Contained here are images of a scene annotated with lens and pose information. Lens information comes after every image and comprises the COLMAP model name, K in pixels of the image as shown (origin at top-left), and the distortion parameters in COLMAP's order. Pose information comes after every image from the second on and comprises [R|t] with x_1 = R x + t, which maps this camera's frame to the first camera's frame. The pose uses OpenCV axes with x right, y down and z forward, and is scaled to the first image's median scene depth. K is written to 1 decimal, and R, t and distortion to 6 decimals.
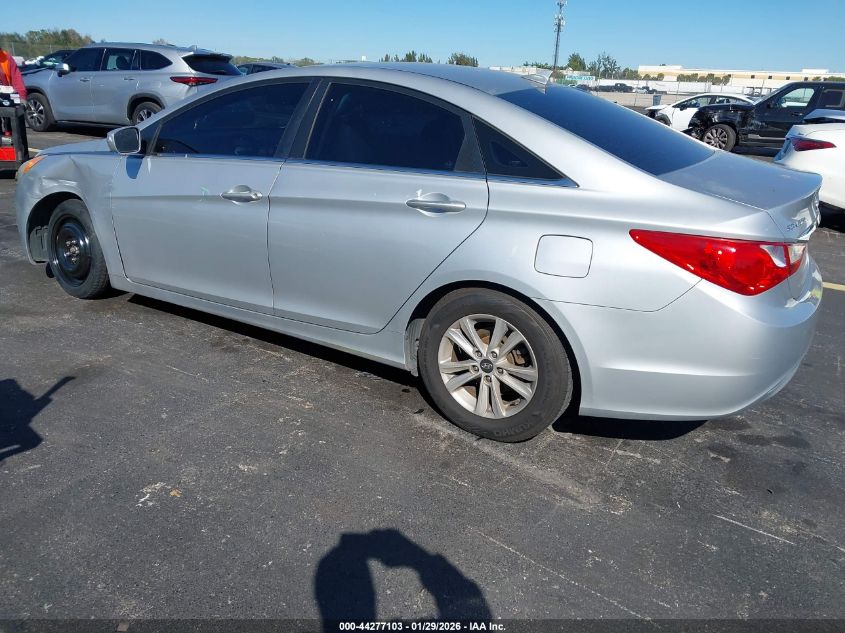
lens RADIAL K [[710.9, 0, 422.5], [0, 710.9, 316.5], [0, 0, 1]] dist [0.029661, 0.002864]
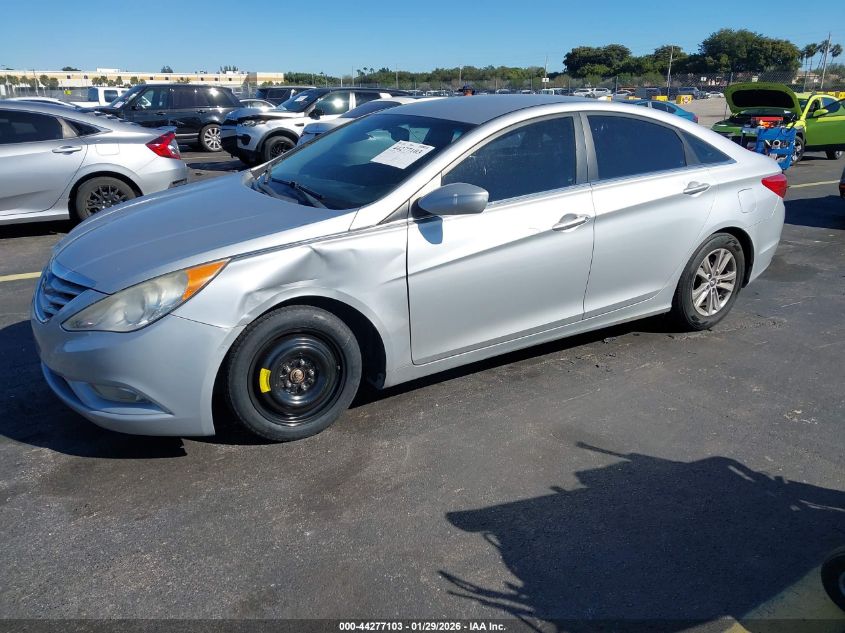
lens RADIAL K [[710.9, 0, 422.5], [0, 710.9, 316.5], [0, 0, 1]] dist [0.029661, 0.002864]
pose [[0.389100, -0.320552, 0.863625, -1.502708], [0.306436, 0.929153, 0.206811, -0.373631], [-0.868734, 0.184175, 0.459763, 0.804443]]
